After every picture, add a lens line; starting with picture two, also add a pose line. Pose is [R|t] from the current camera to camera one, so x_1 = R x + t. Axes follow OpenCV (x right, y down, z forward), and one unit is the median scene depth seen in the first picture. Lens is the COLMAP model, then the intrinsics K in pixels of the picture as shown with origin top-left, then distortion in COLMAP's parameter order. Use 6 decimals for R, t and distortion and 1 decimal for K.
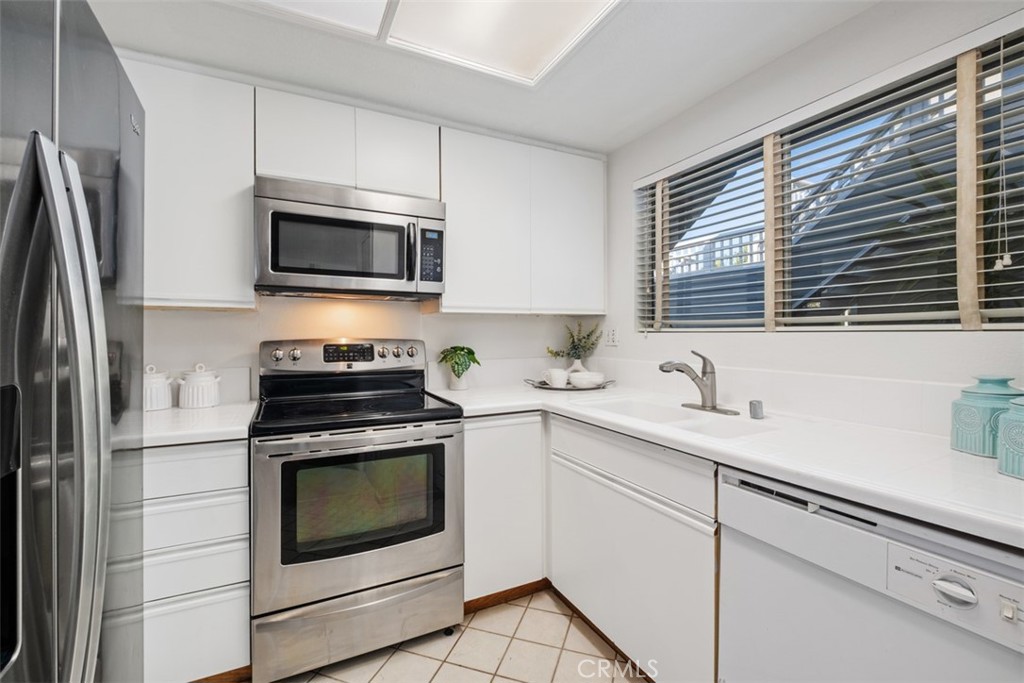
lens RADIAL K [[440.6, 0, 510.9], [0, 440.6, 337.0], [0, 0, 1]] dist [-0.001138, -0.003817]
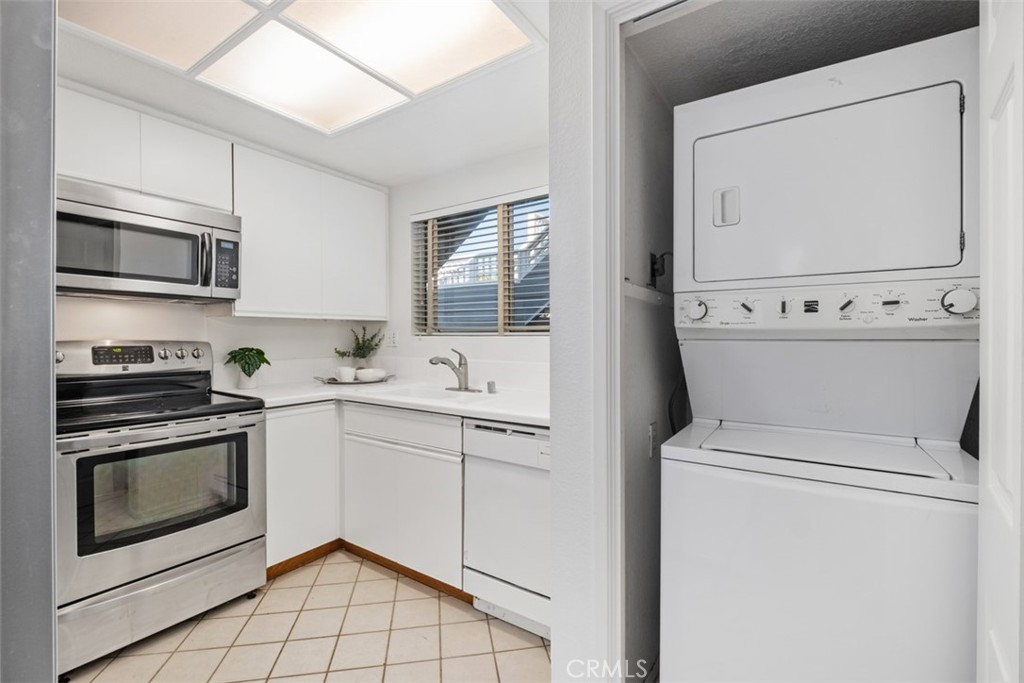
lens RADIAL K [[440.6, 0, 515.9], [0, 440.6, 341.1], [0, 0, 1]] dist [-0.001138, -0.003817]
pose [[0.872632, -0.000307, 0.488377, -0.092309], [-0.000324, 0.999999, 0.001208, 0.004286], [-0.488377, -0.001212, 0.872632, -0.310130]]
